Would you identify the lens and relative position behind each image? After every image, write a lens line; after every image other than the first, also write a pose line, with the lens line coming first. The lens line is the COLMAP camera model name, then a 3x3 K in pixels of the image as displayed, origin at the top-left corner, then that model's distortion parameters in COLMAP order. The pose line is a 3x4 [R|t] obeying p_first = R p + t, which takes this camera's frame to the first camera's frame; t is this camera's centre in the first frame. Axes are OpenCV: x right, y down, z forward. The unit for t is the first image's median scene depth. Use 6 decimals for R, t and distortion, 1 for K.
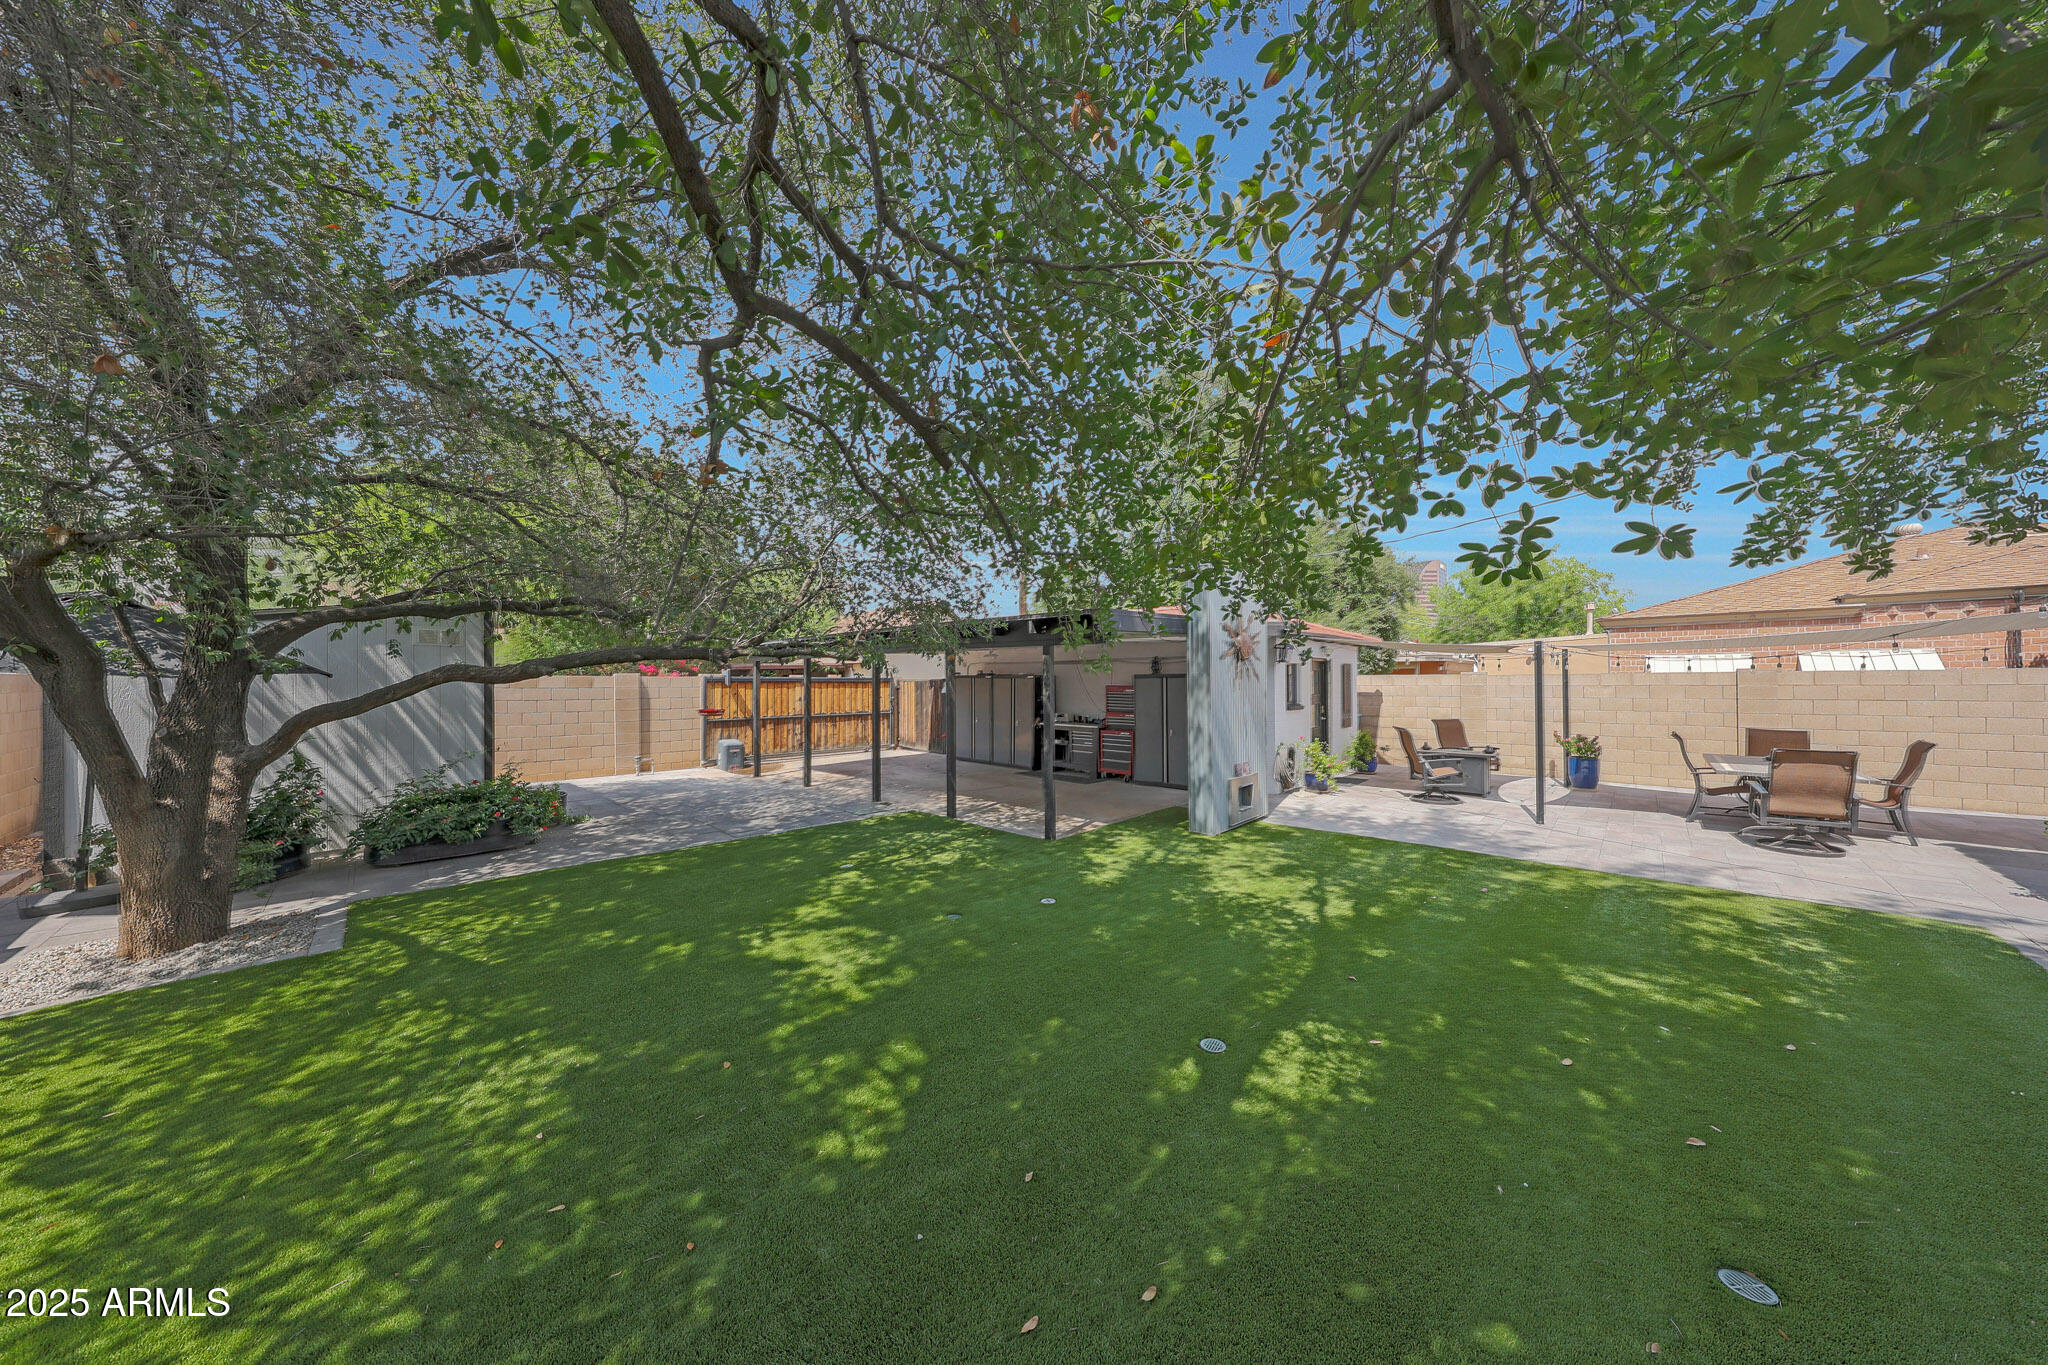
lens RADIAL K [[663.5, 0, 1027.6], [0, 663.5, 683.1], [0, 0, 1]] dist [-0.000529, 0.000048]
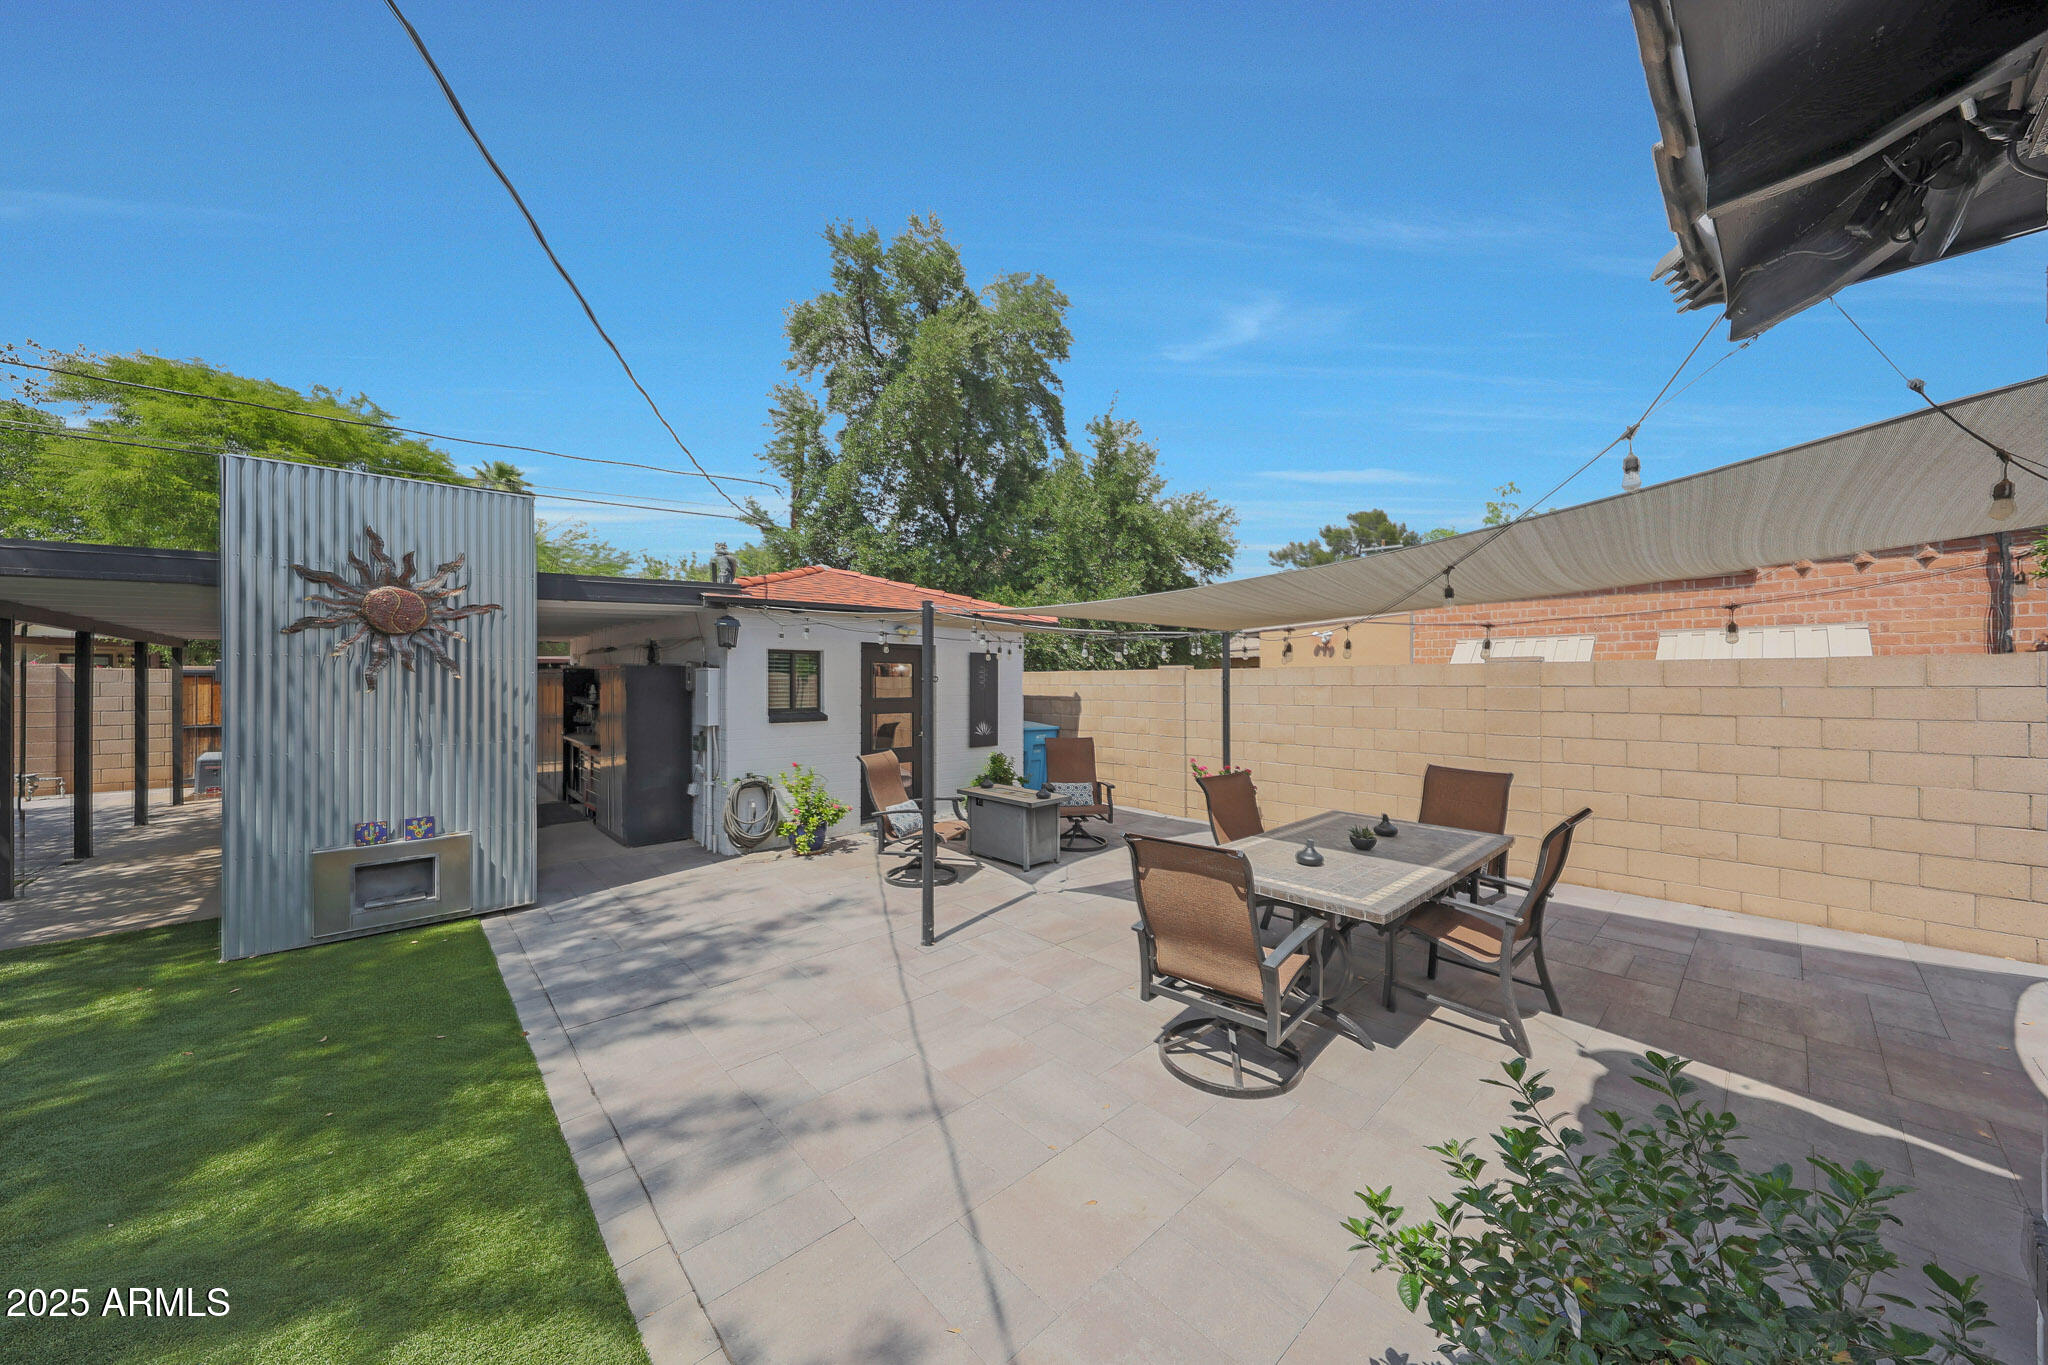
lens RADIAL K [[699.0, 0, 1029.2], [0, 699.0, 677.6], [0, 0, 1]] dist [0.003648, -0.000165]
pose [[0.997224, -0.000130, -0.074463, 1.231341], [-0.000565, 0.999956, -0.009321, 0.003214], [0.074461, 0.009338, 0.997180, 0.601908]]
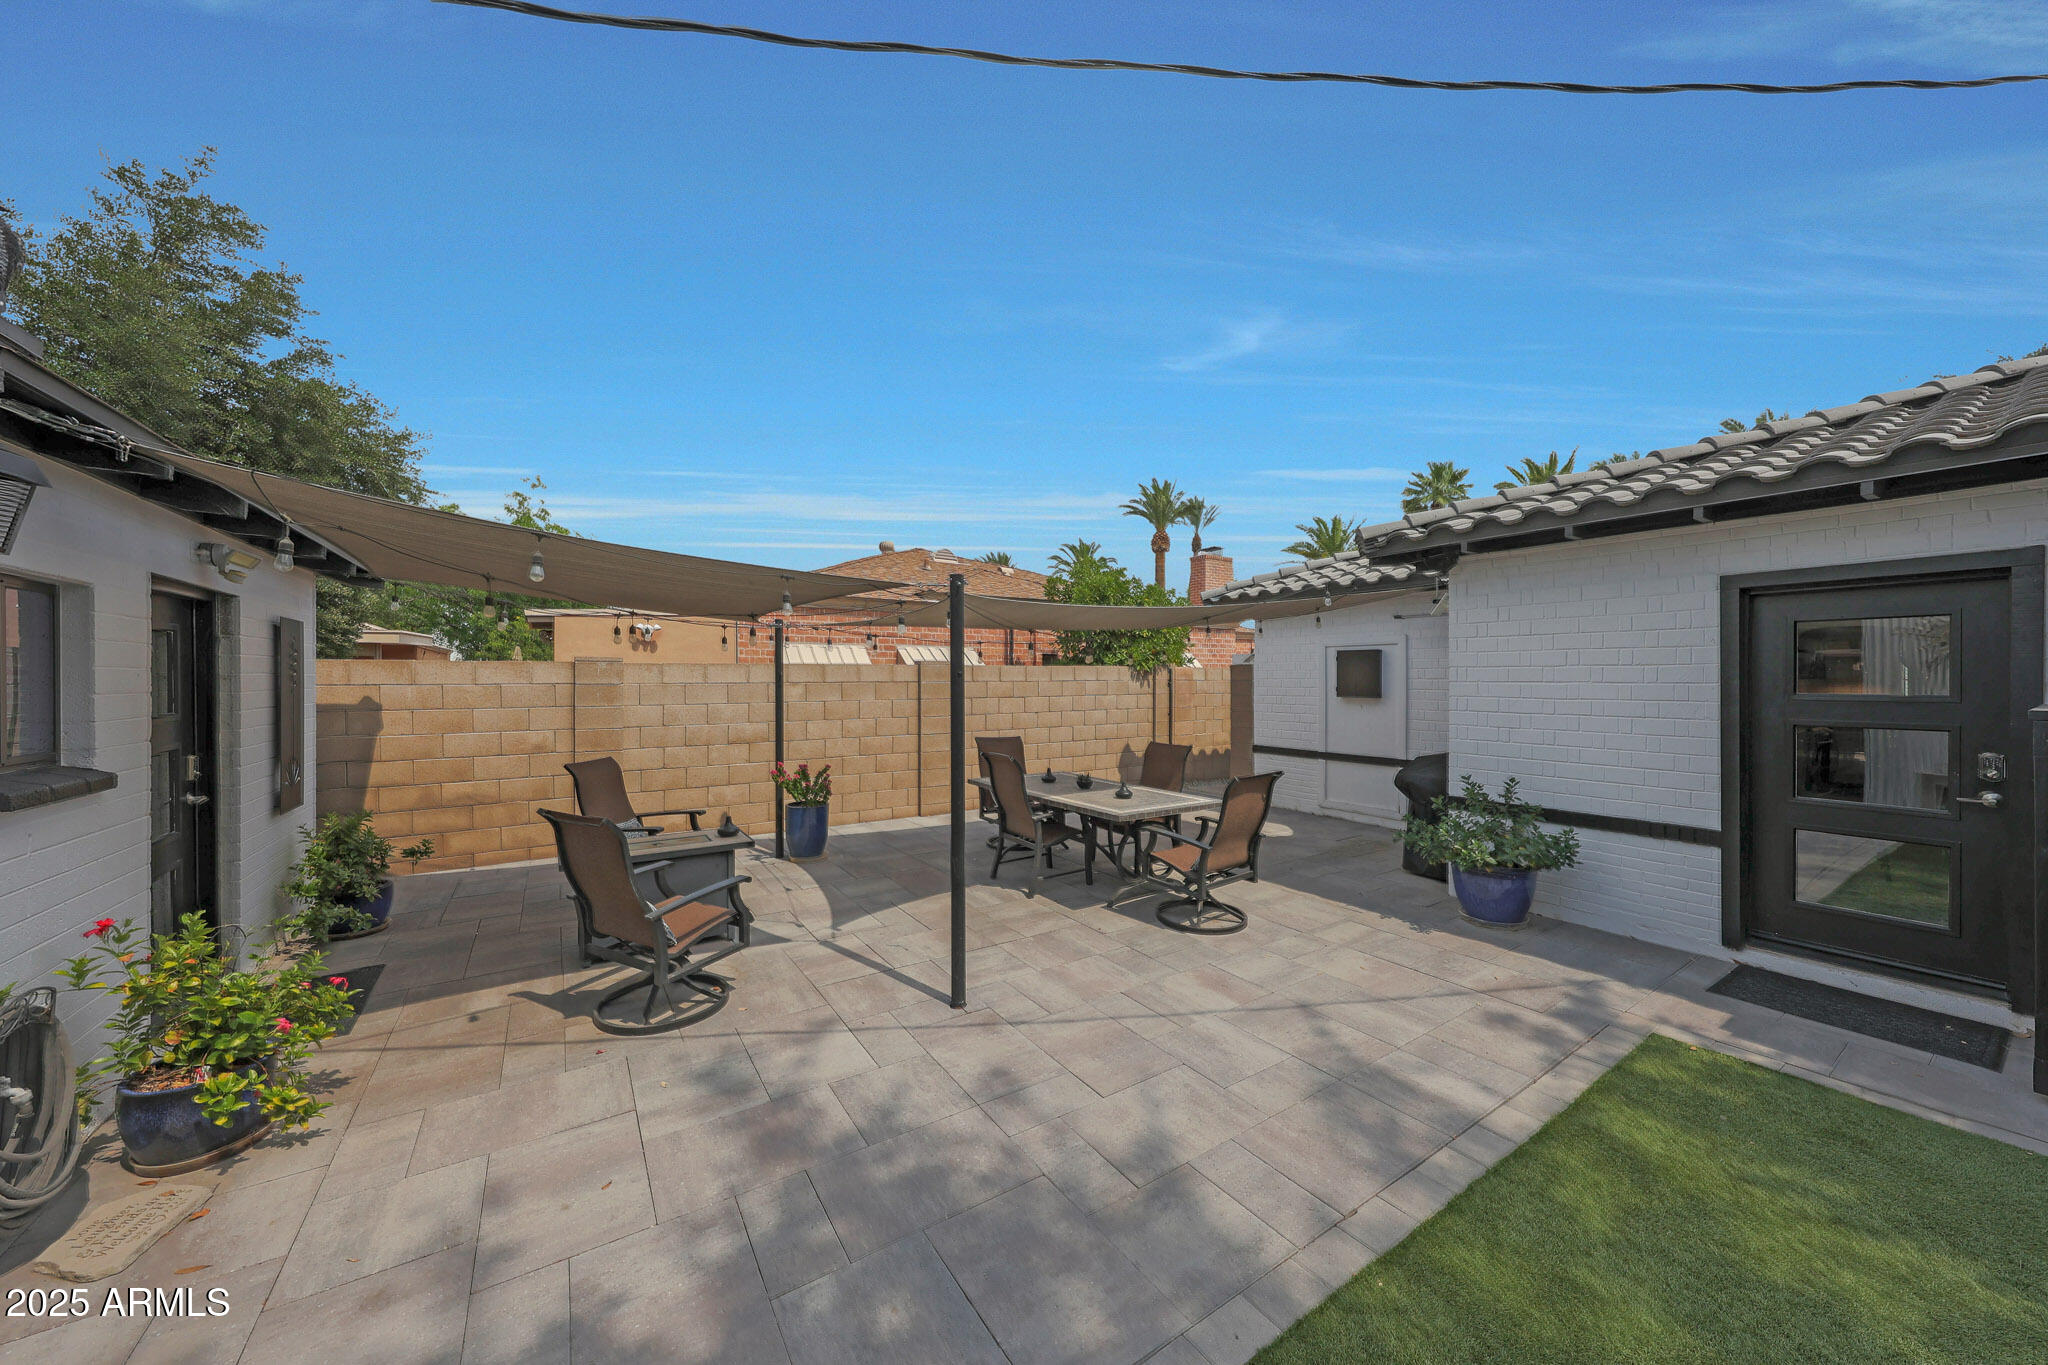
lens RADIAL K [[699.0, 0, 1028.9], [0, 699.0, 680.3], [0, 0, 1]] dist [0.003648, -0.000165]
pose [[0.242144, -0.002821, 0.970236, 0.473071], [0.004518, 0.999988, 0.001780, 0.000623], [-0.970230, 0.003953, 0.242154, 1.153812]]
